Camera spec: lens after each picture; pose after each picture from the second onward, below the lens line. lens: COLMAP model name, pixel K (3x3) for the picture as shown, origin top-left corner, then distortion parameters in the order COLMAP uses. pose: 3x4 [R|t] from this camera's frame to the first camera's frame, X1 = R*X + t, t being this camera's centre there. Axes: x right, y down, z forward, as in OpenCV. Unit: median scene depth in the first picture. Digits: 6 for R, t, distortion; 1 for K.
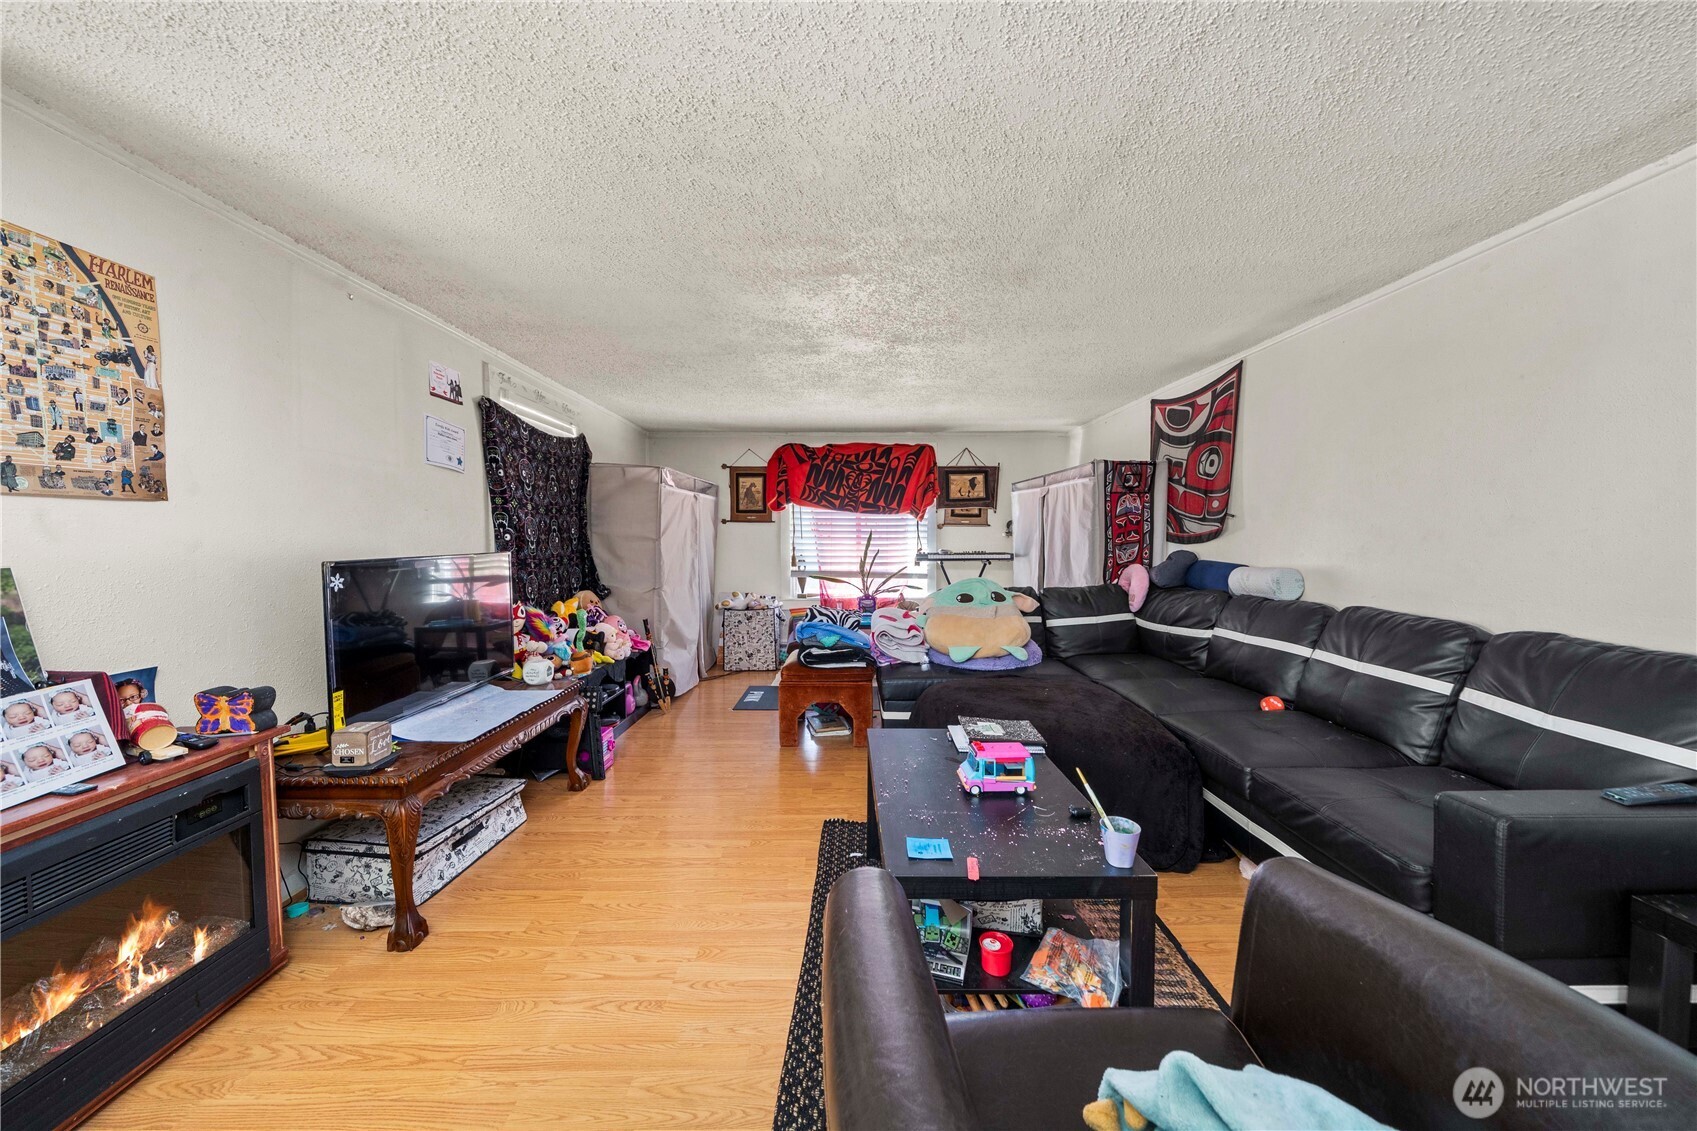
lens RADIAL K [[585.5, 0, 847.0], [0, 585.5, 558.7], [0, 0, 1]] dist [-0.000691, -0.000567]
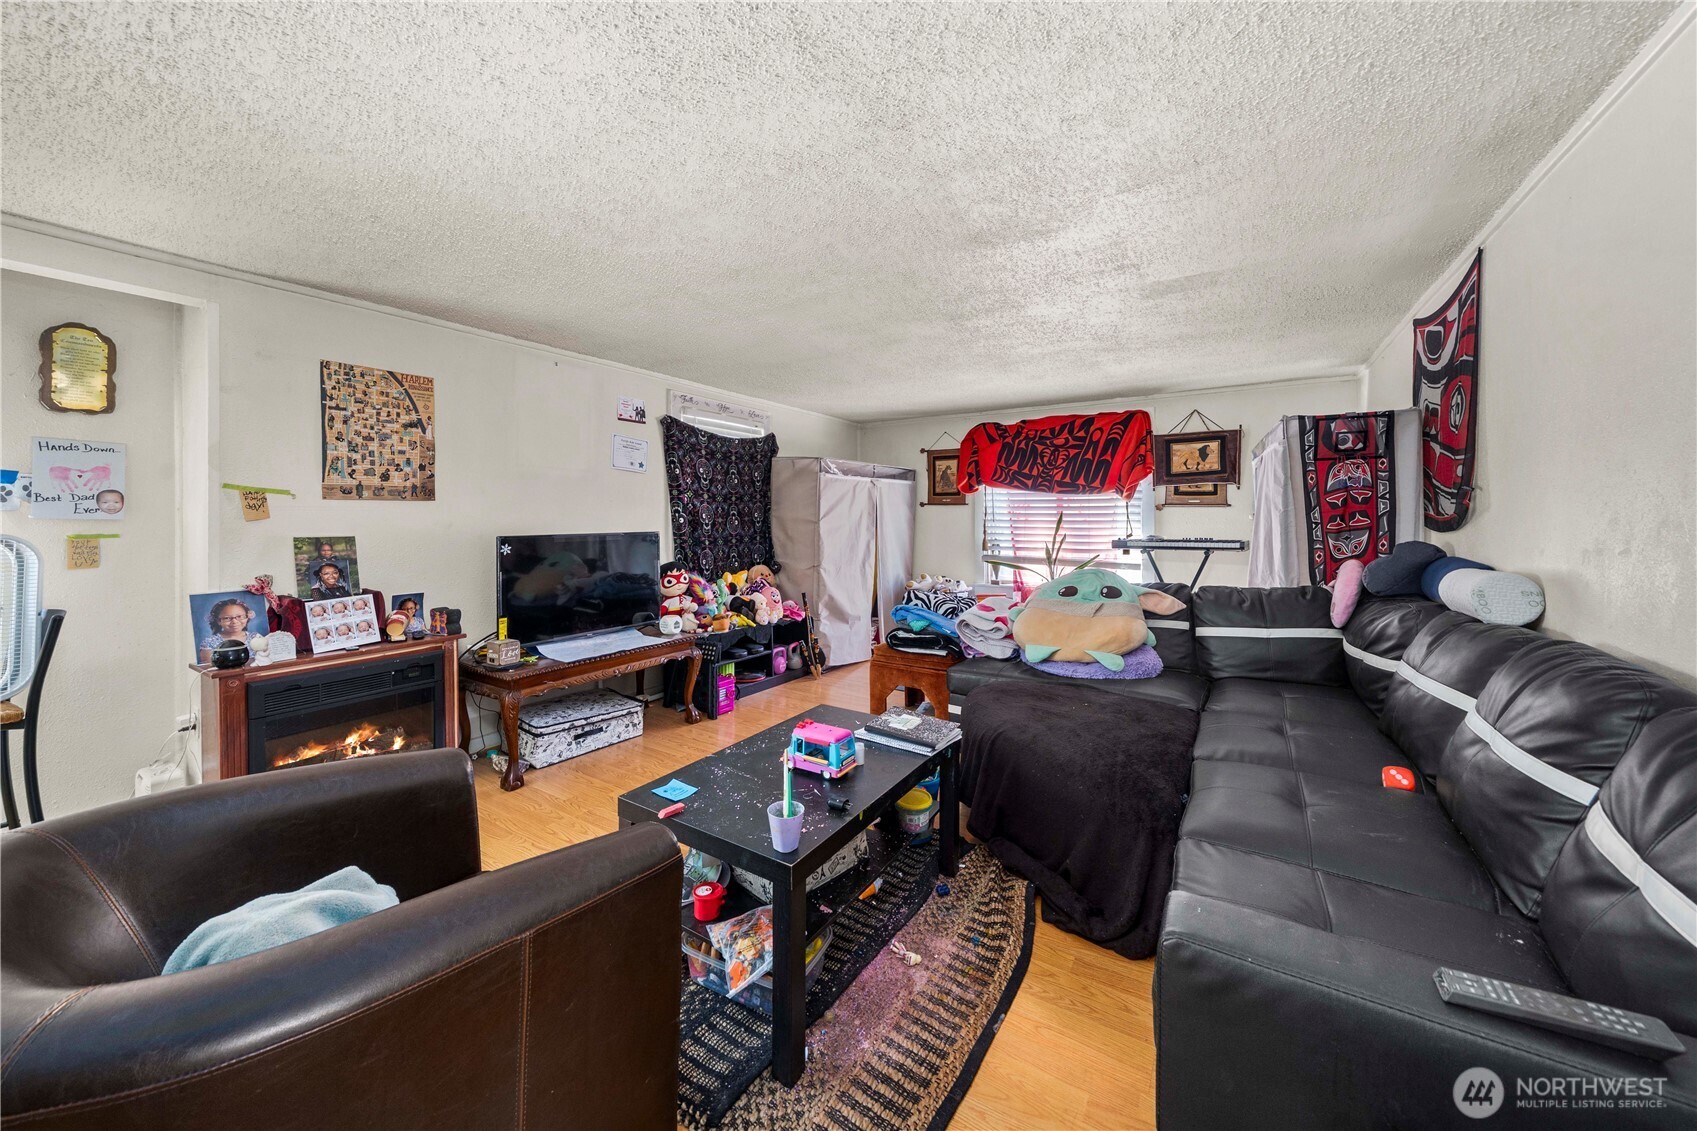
lens RADIAL K [[585.5, 0, 787.6], [0, 585.5, 518.5], [0, 0, 1]] dist [-0.000691, -0.000567]
pose [[0.834469, -0.000450, -0.551055, 0.332412], [-0.020513, 0.999281, -0.031879, -0.004180], [0.550673, 0.037906, 0.833860, 0.045833]]
